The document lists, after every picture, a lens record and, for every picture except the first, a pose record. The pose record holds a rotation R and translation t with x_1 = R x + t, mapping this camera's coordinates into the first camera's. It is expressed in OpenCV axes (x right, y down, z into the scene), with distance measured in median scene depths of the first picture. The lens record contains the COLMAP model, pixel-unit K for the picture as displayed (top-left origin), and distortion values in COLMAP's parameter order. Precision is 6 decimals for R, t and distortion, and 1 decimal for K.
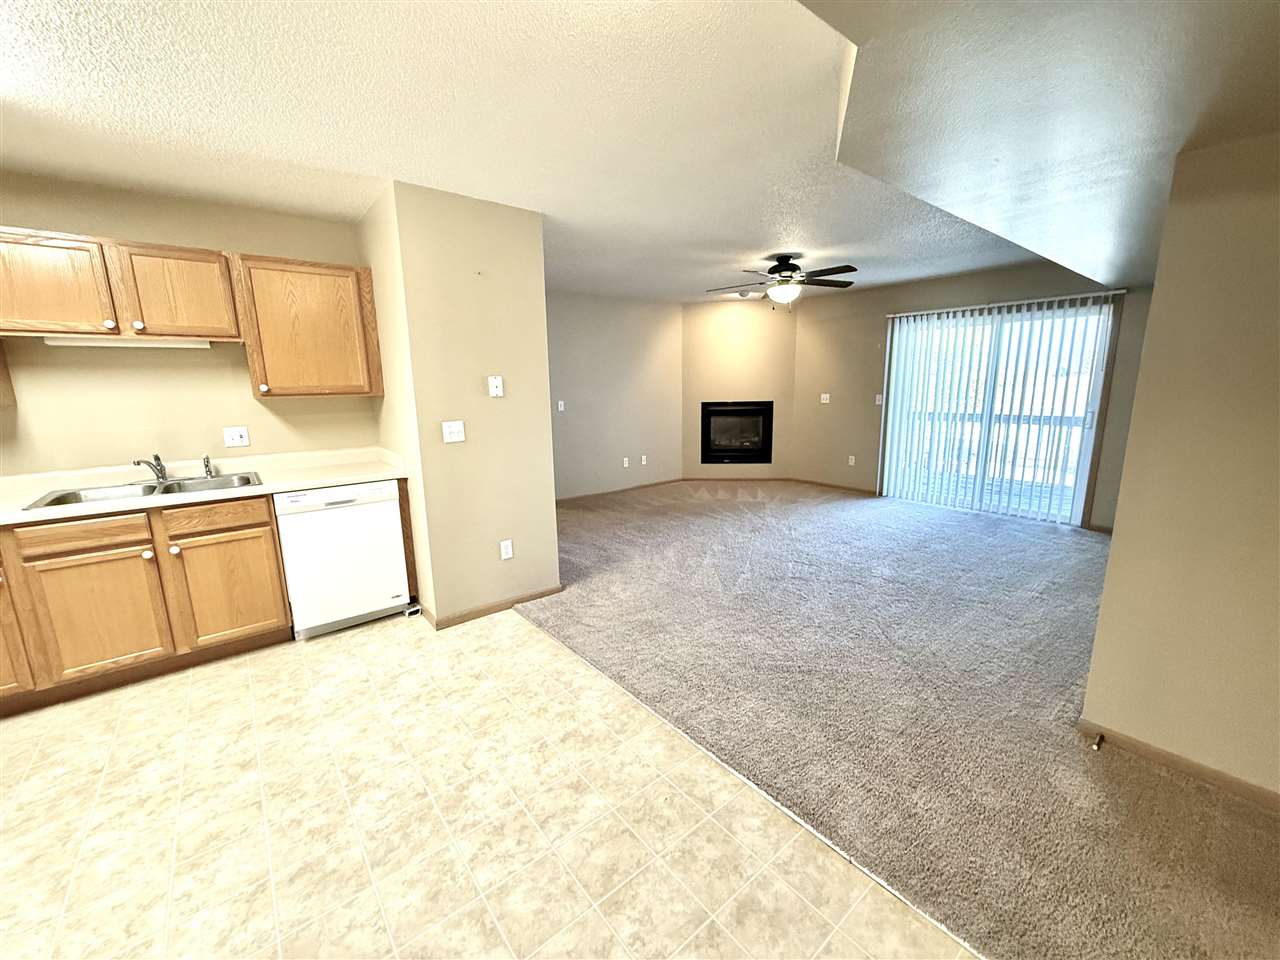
lens RADIAL K [[518.0, 0, 639.4], [0, 518.0, 482.6], [0, 0, 1]] dist [0.004409, 0.000088]
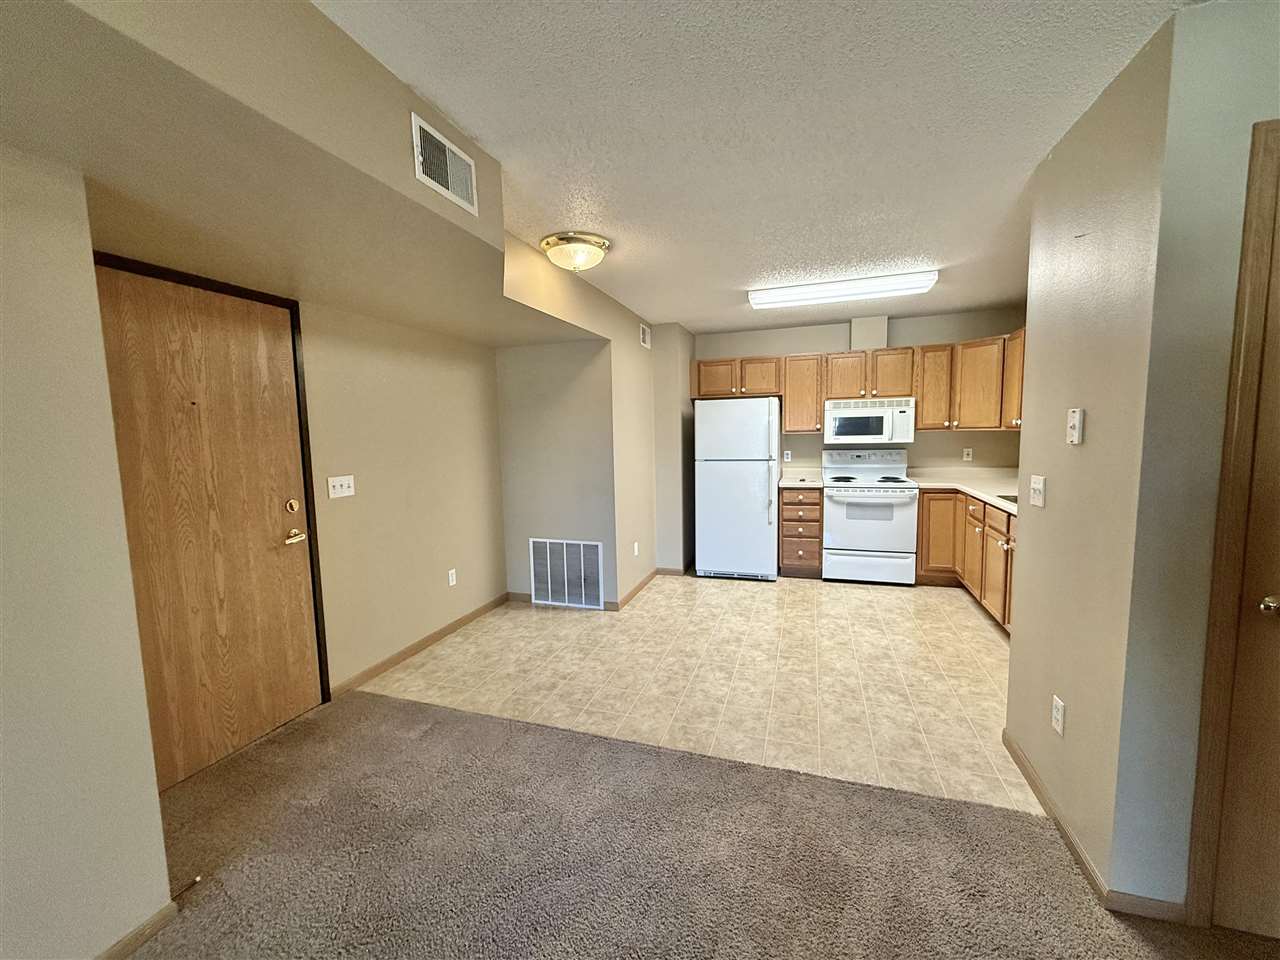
lens RADIAL K [[518.0, 0, 631.7], [0, 518.0, 486.1], [0, 0, 1]] dist [0.004409, 0.000088]
pose [[-0.858219, 0.088777, -0.505549, 0.274124], [-0.063716, 0.958885, 0.276549, -0.160095], [0.509314, 0.269551, -0.817277, 0.797759]]
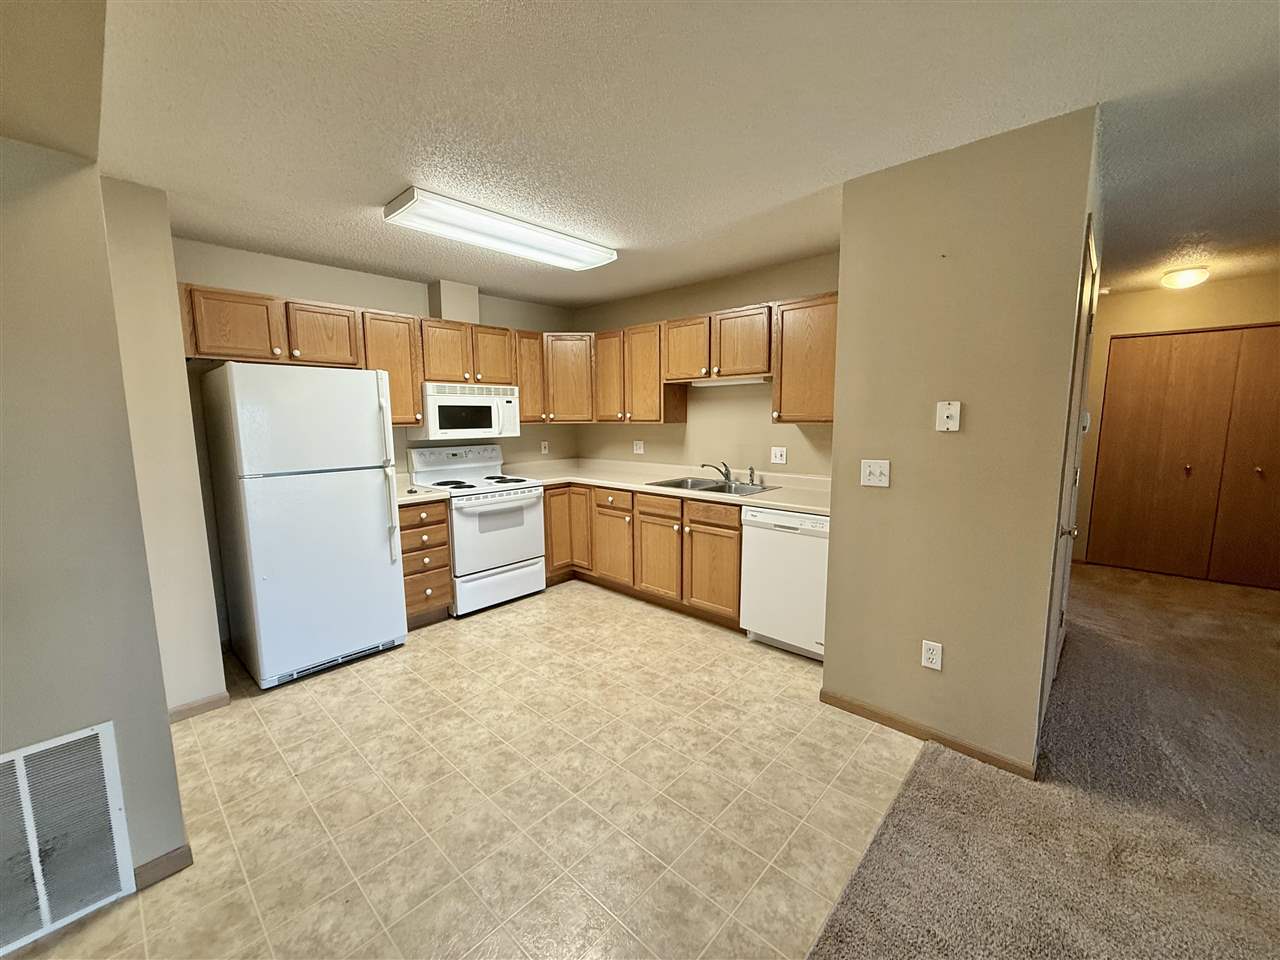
lens RADIAL K [[518.0, 0, 638.4], [0, 518.0, 477.5], [0, 0, 1]] dist [0.004409, 0.000088]
pose [[0.132472, 0.130172, -0.982602, 0.224885], [-0.185308, 0.977112, 0.104462, -0.065777], [0.973710, 0.168246, 0.153562, 0.331298]]
